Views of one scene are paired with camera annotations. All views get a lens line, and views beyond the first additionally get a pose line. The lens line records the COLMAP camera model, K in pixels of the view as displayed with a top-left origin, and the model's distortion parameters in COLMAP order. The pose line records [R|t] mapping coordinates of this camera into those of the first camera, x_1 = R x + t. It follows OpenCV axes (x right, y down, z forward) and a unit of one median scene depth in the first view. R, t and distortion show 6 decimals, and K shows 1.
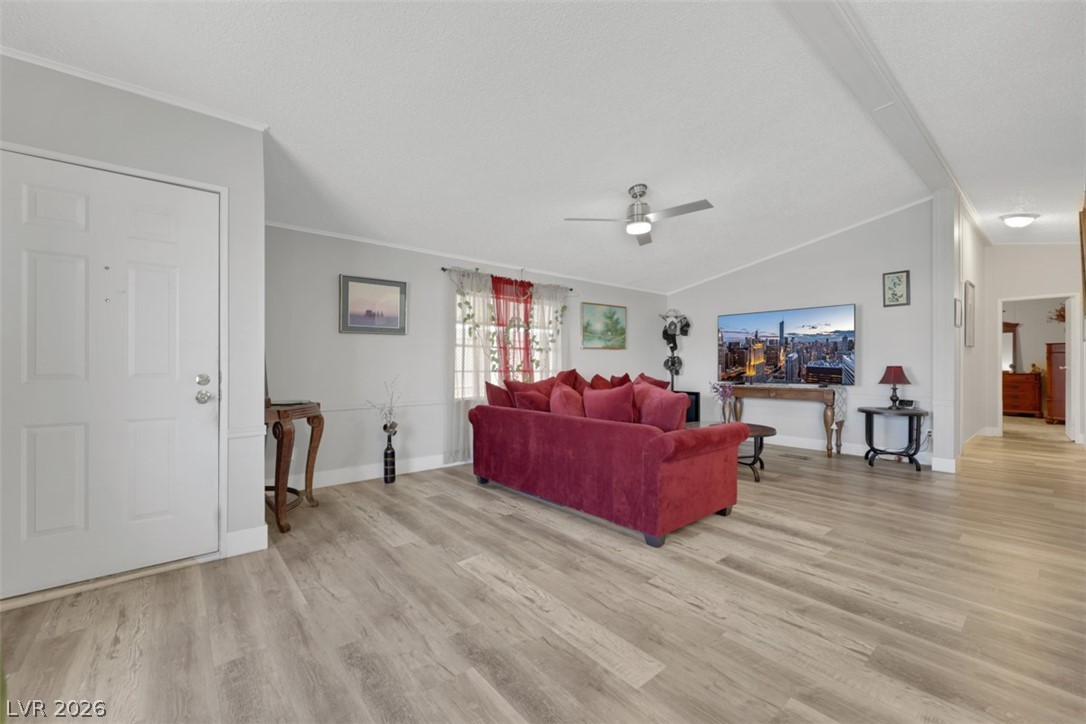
lens RADIAL K [[437.1, 0, 545.4], [0, 437.1, 364.7], [0, 0, 1]] dist [-0.002020, -0.000078]
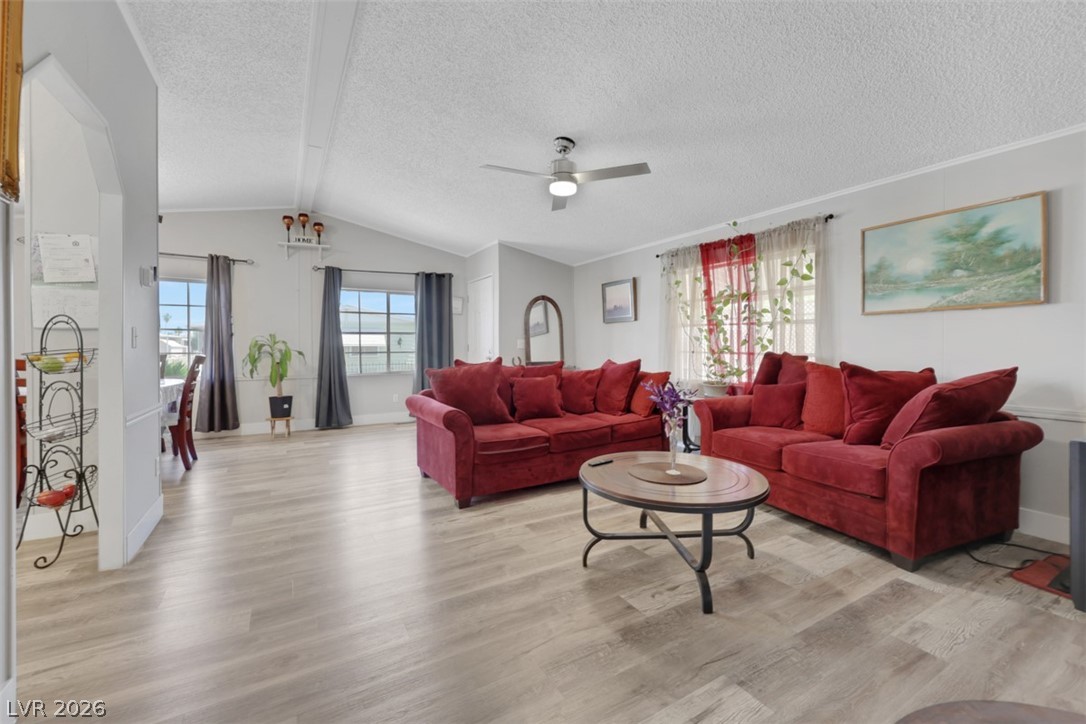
lens RADIAL K [[449.0, 0, 543.1], [0, 449.0, 350.0], [0, 0, 1]] dist [0.003256, 0.000291]
pose [[-0.164392, 0.010280, -0.986342, 0.846831], [0.001945, 0.999947, 0.010098, -0.000203], [0.986393, -0.000259, -0.164403, 0.849841]]
